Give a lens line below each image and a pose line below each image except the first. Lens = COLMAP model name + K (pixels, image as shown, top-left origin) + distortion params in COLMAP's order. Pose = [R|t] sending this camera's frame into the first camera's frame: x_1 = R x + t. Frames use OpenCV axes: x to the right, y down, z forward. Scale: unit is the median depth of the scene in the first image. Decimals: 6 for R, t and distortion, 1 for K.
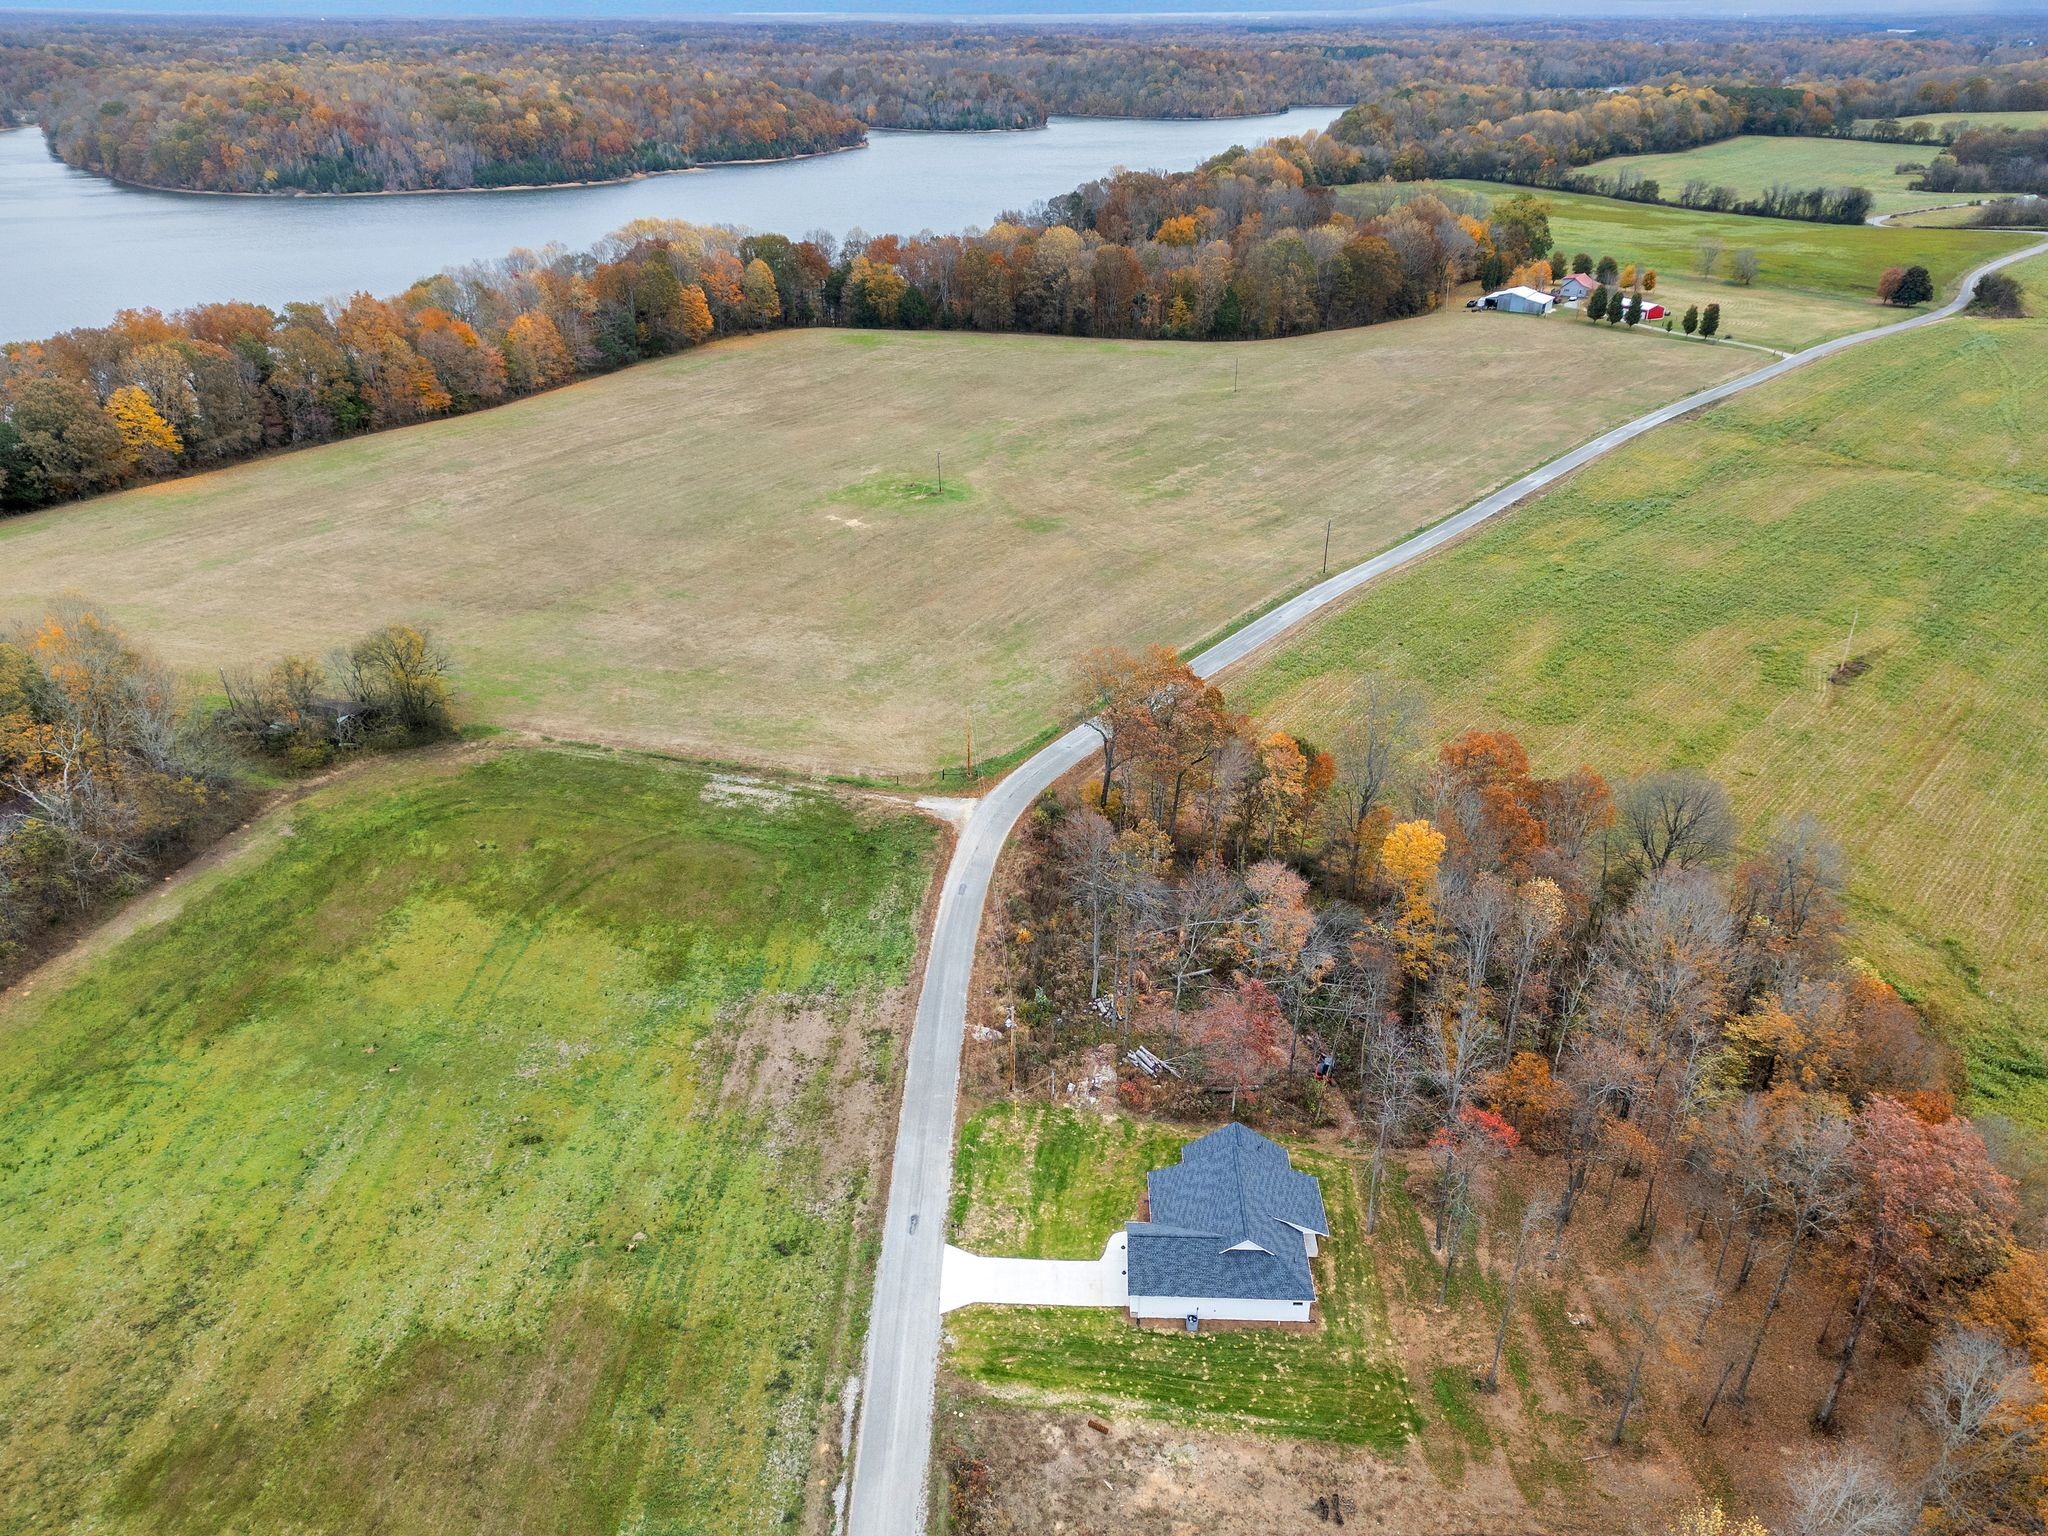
lens RADIAL K [[1503.8, 0, 1024.0], [0, 1503.8, 768.0], [0, 0, 1]] dist [-0.000290, -0.006628]
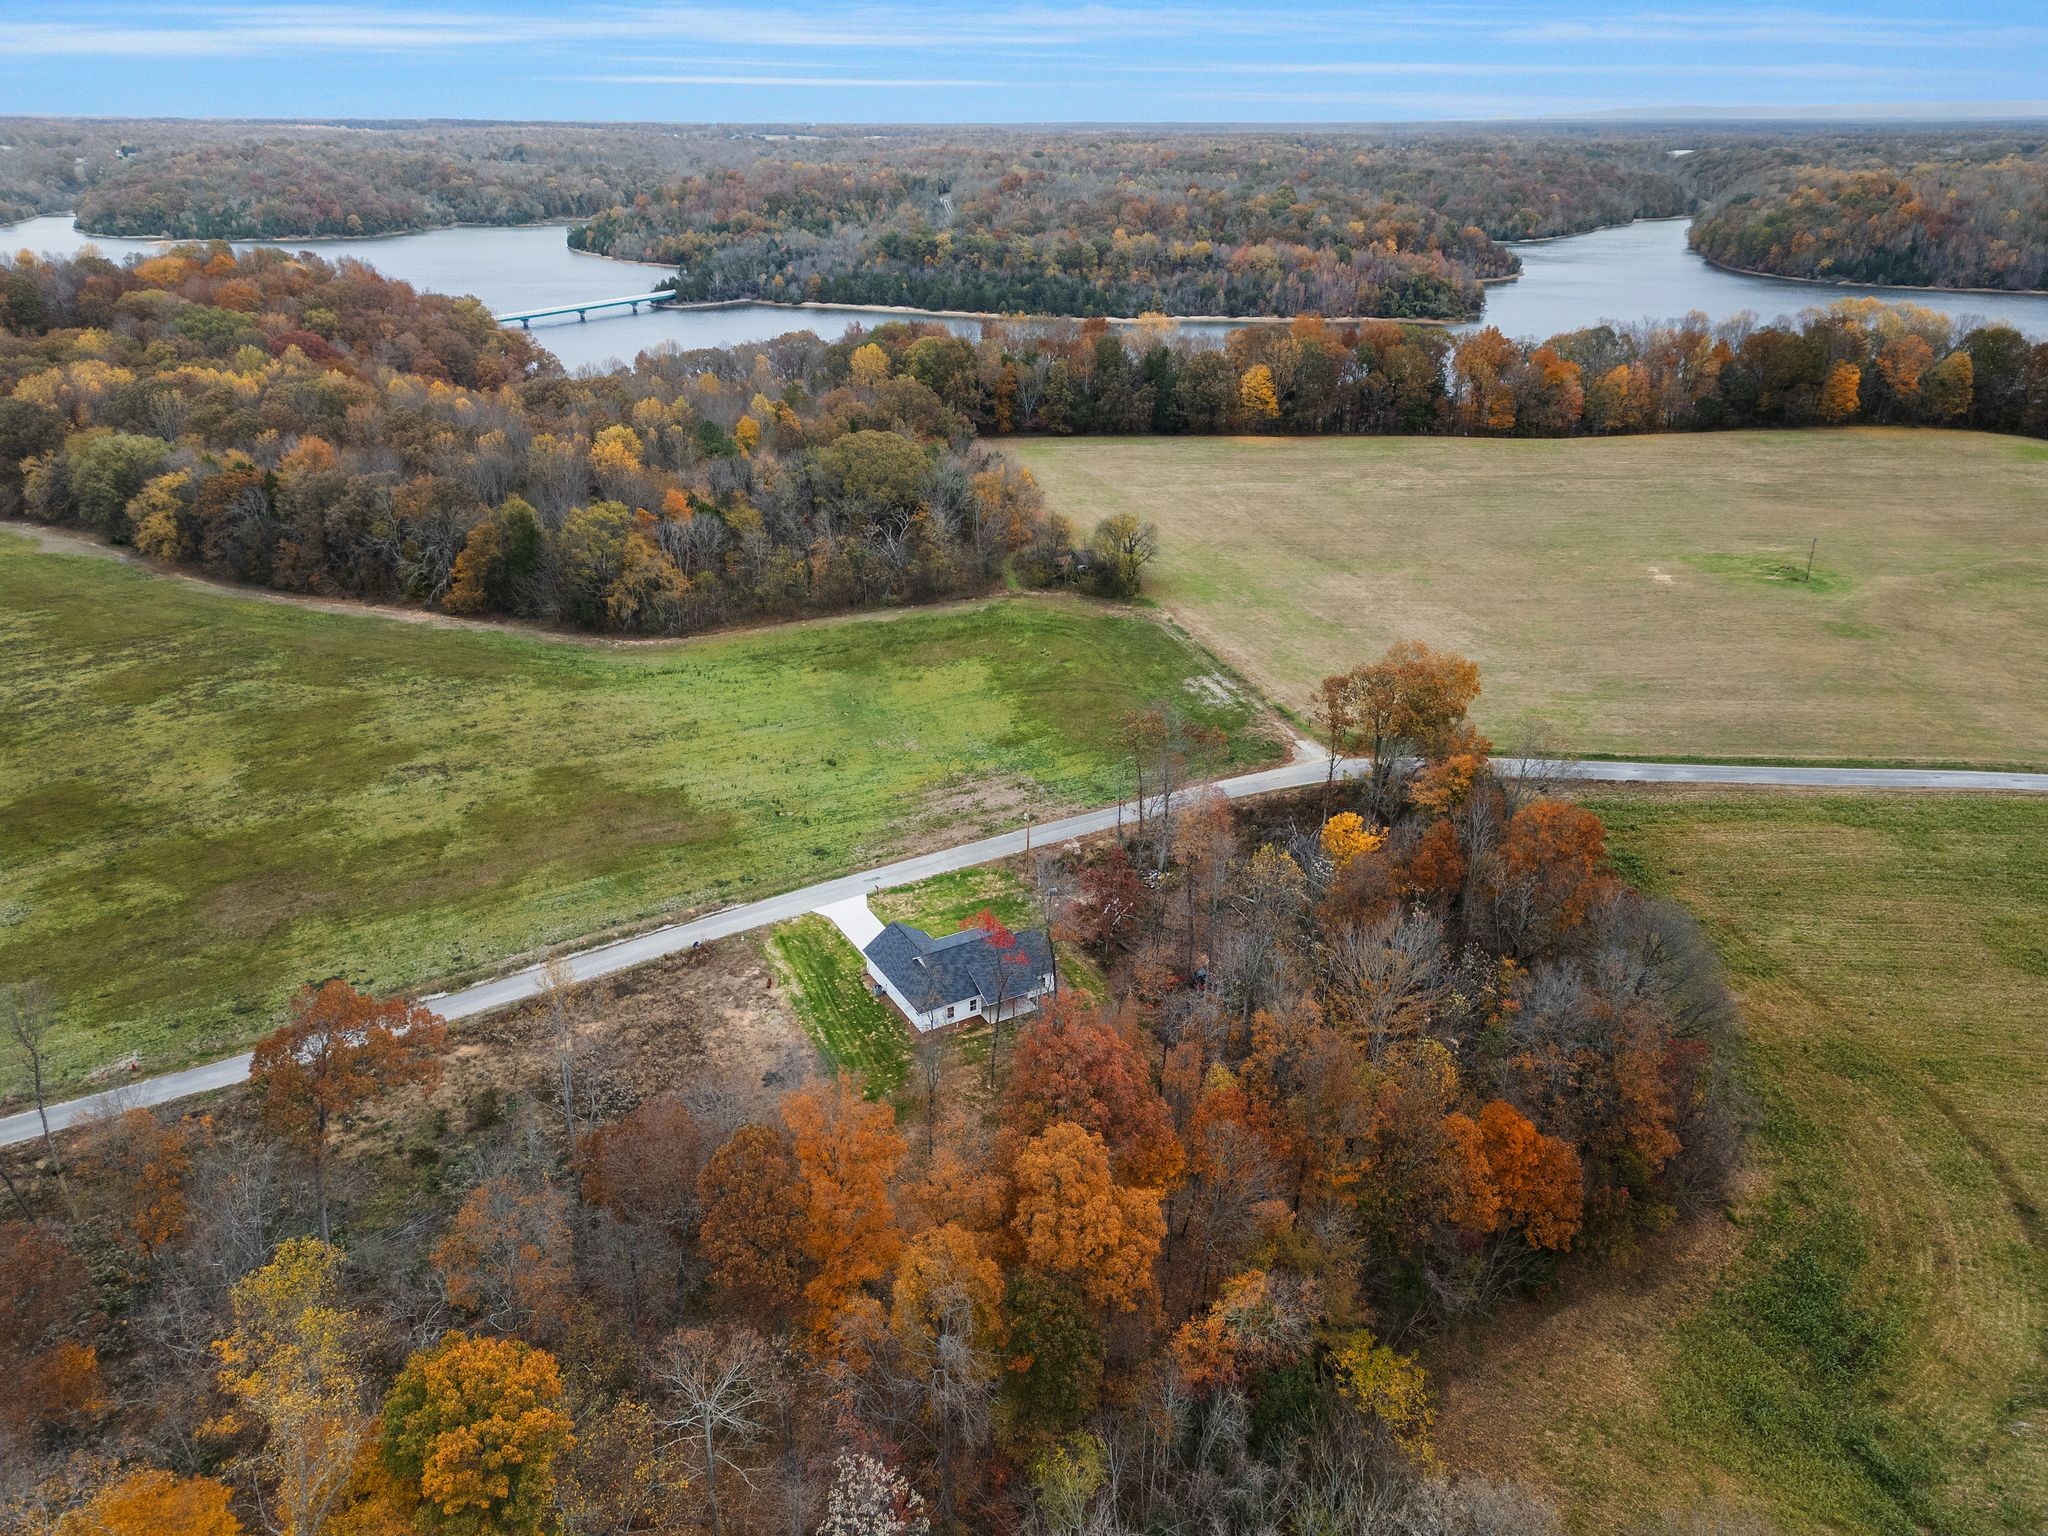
lens RADIAL K [[1503.8, 0, 1024.0], [0, 1503.8, 768.0], [0, 0, 1]] dist [-0.000290, -0.006628]
pose [[0.493851, 0.331347, -0.803940, 0.365245], [-0.379185, 0.914077, 0.143812, -0.020729], [0.782515, 0.233820, 0.577060, 0.076257]]
